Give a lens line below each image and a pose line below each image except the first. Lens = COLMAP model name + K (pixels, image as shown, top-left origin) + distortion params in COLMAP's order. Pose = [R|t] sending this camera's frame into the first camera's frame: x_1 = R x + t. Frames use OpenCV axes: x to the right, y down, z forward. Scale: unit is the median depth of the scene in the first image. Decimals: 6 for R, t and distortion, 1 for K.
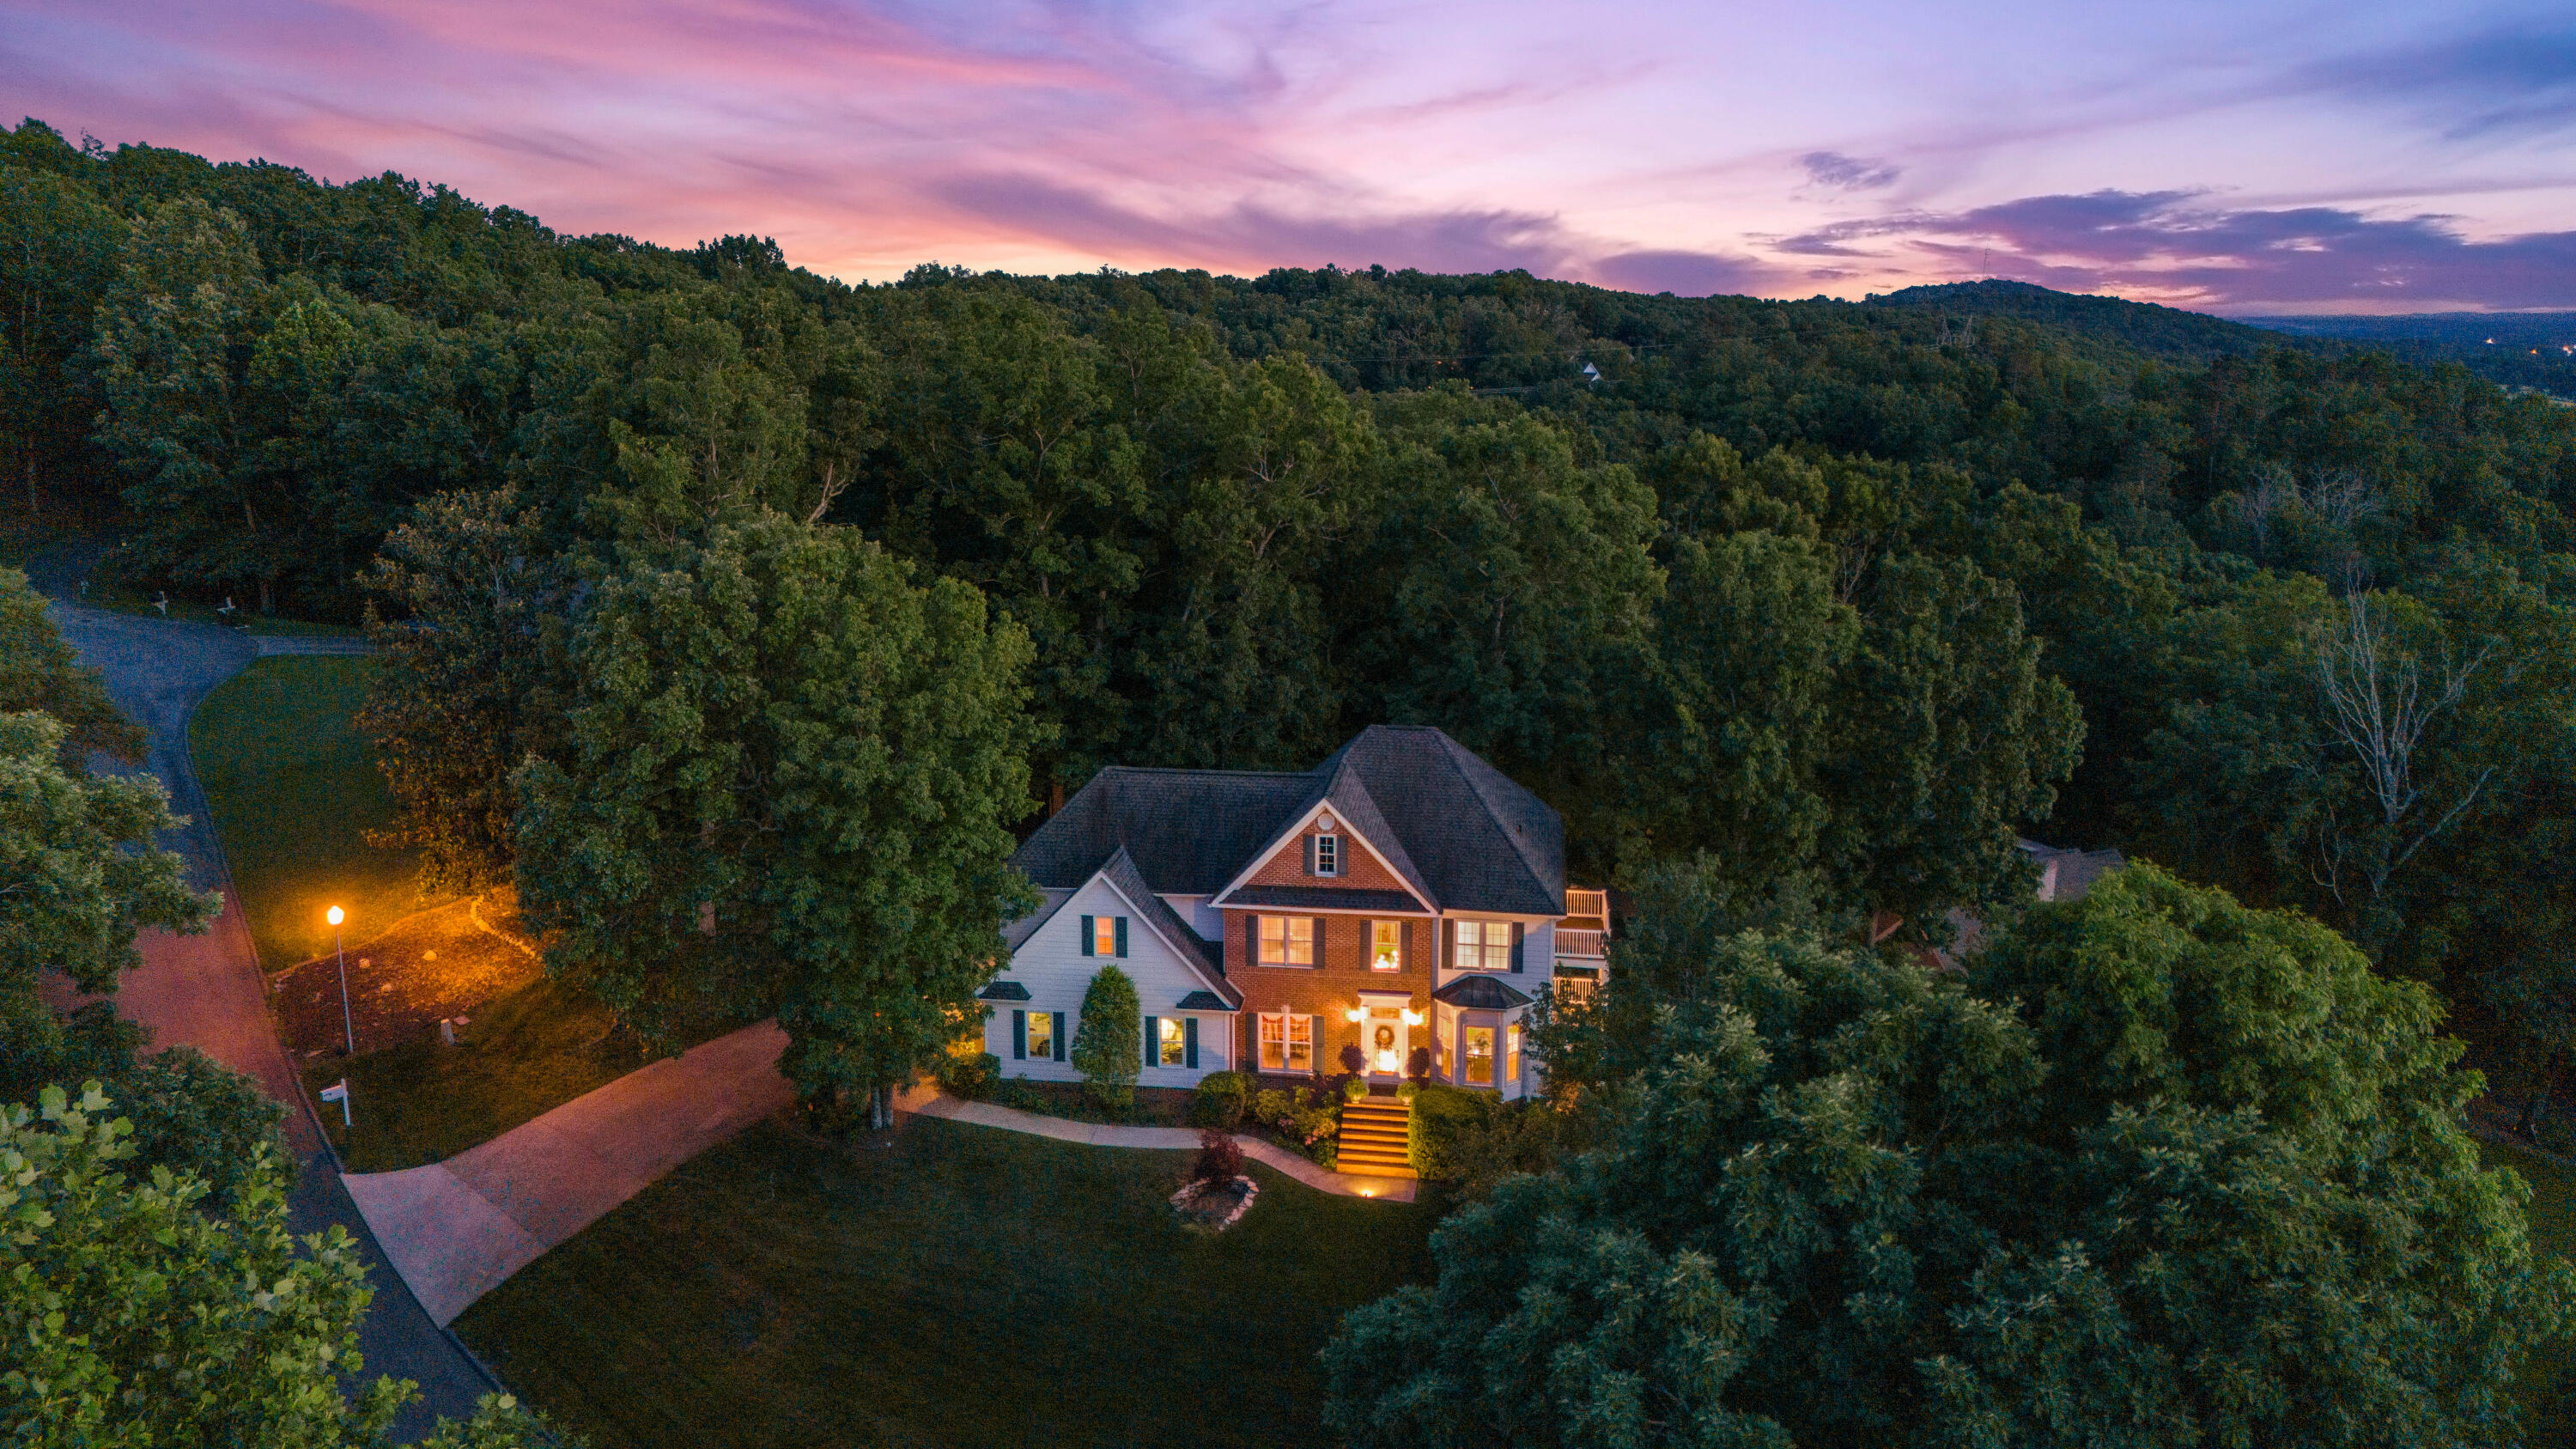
lens RADIAL K [[1865.7, 0, 1286.5], [0, 1865.7, 718.9], [0, 0, 1]] dist [0.089379, 0.000184]
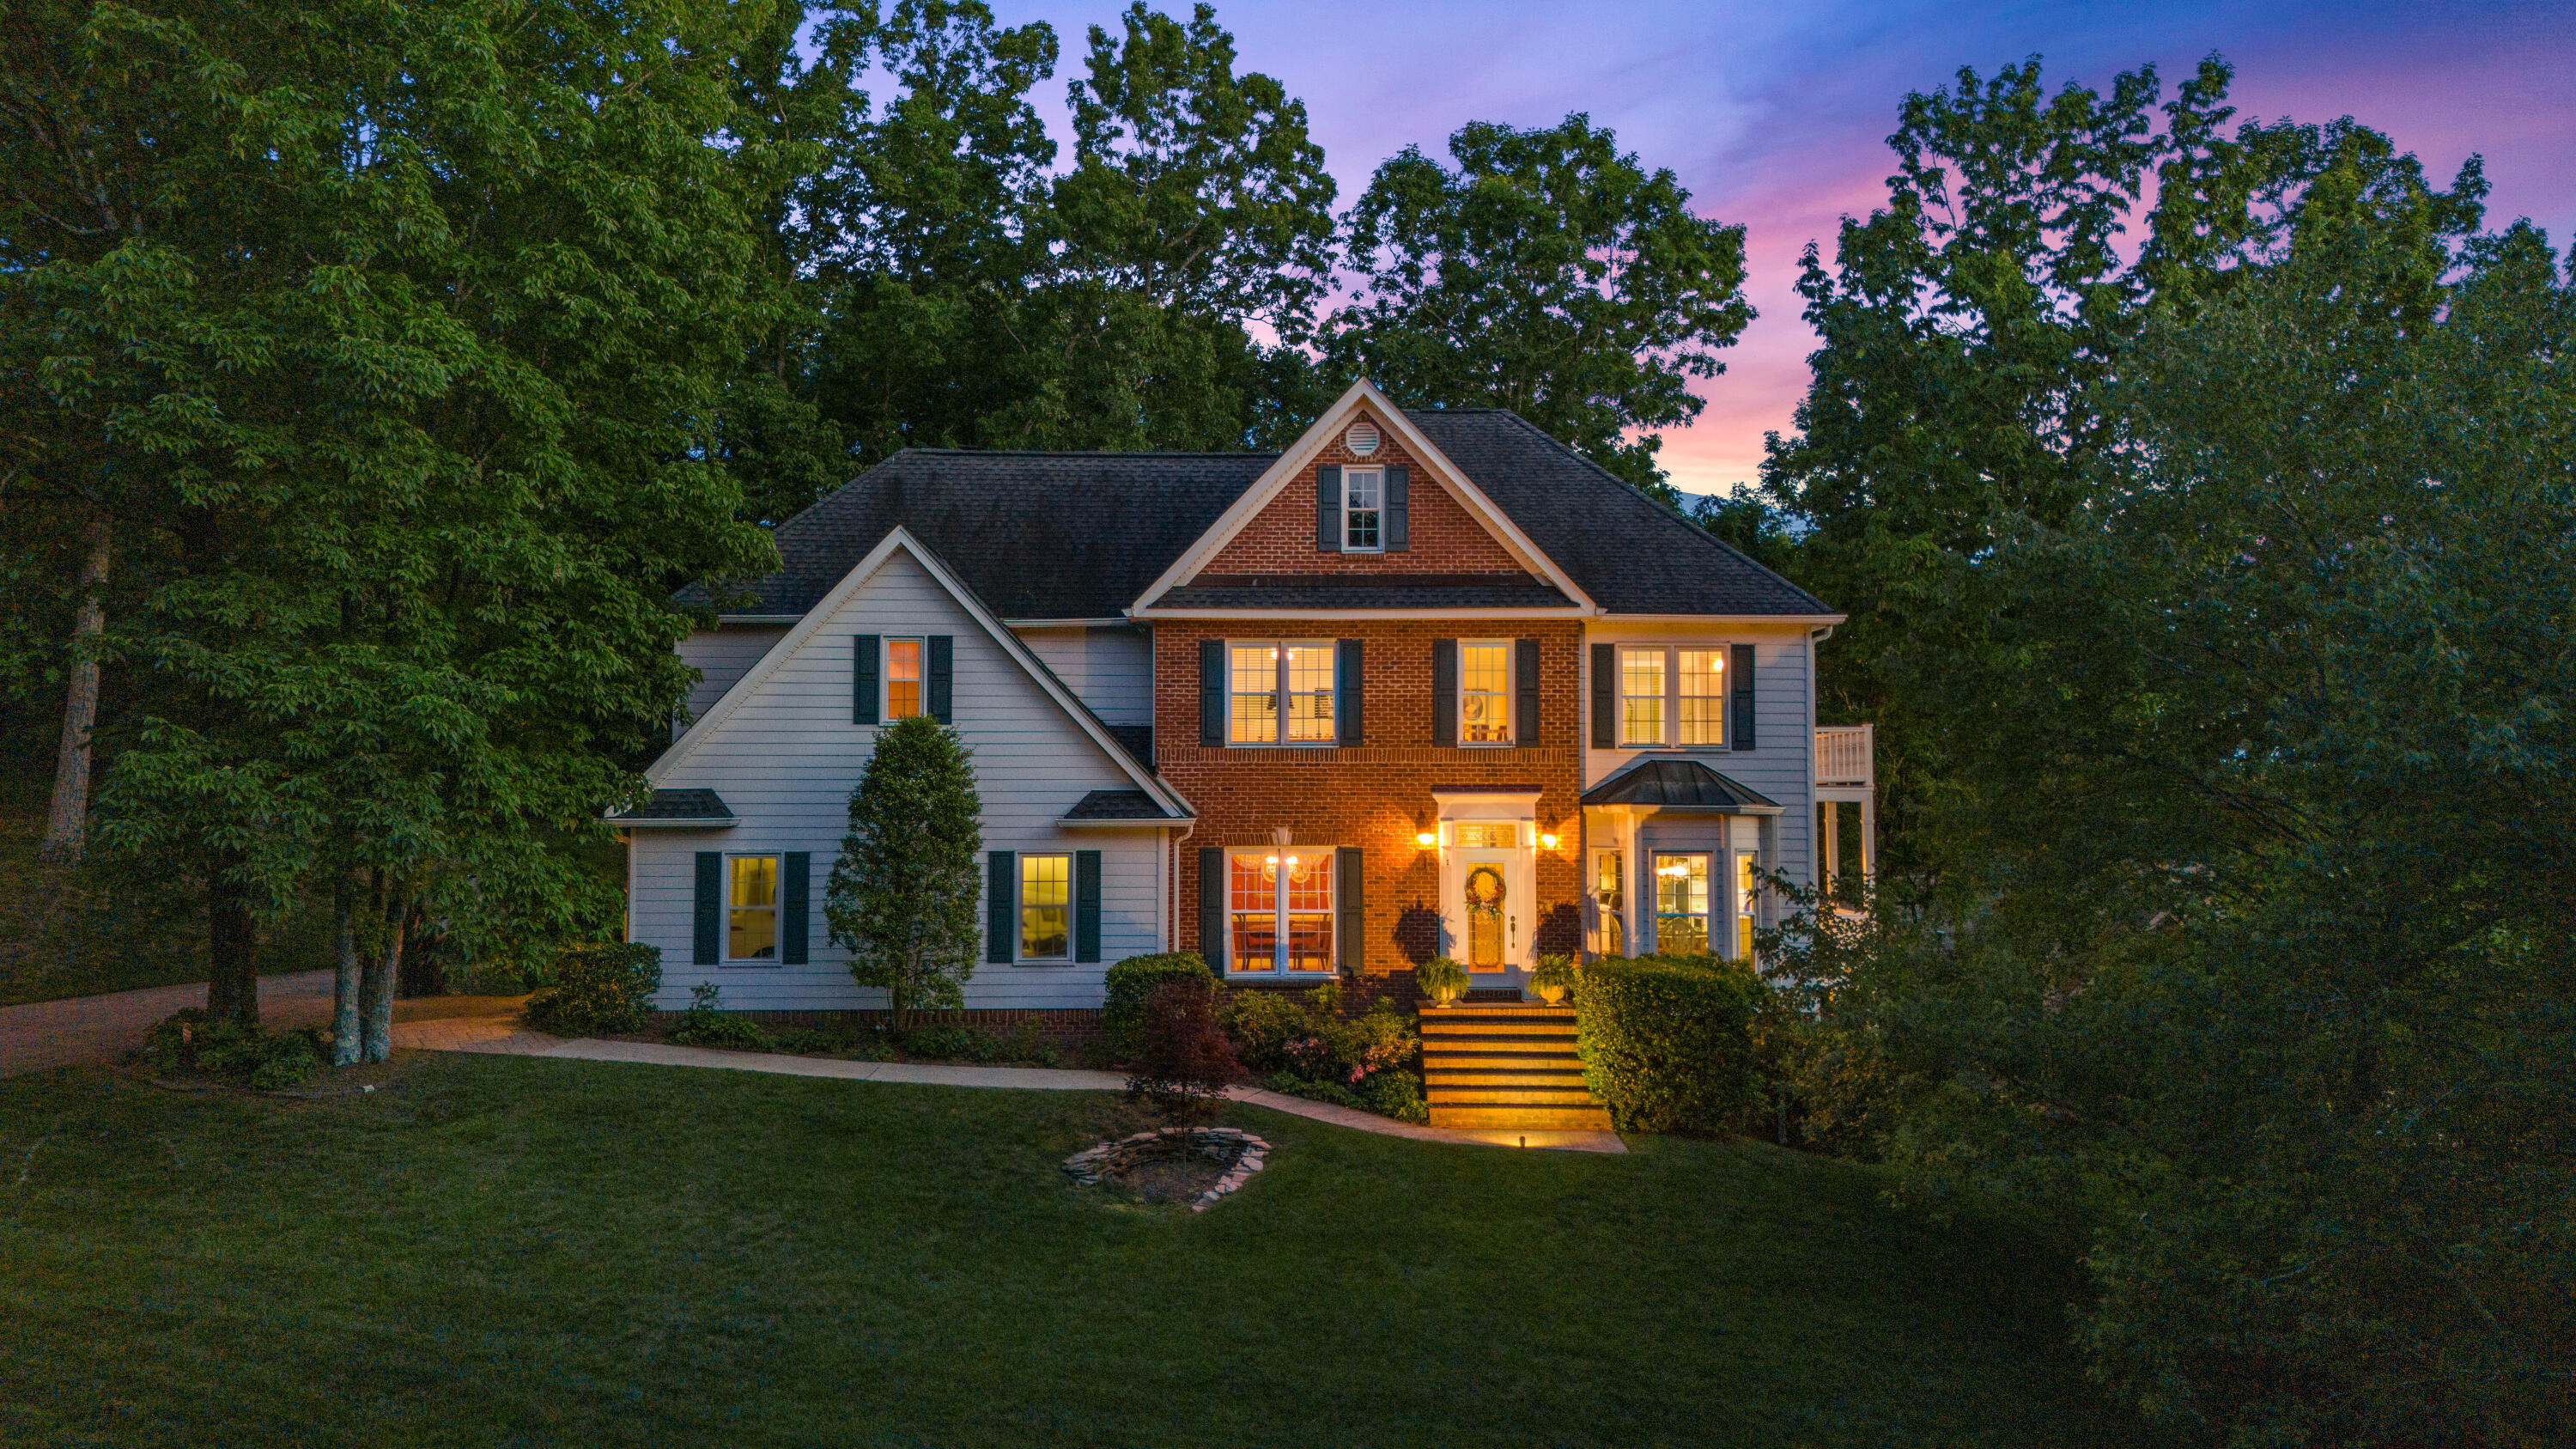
lens RADIAL K [[1906.7, 0, 1317.0], [0, 1906.7, 726.2], [0, 0, 1]] dist [0.042870, 0.000630]
pose [[0.988964, 0.004153, 0.148101, -0.065337], [0.028513, 0.975587, -0.217756, 0.237538], [-0.145389, 0.219576, 0.964701, 0.521680]]
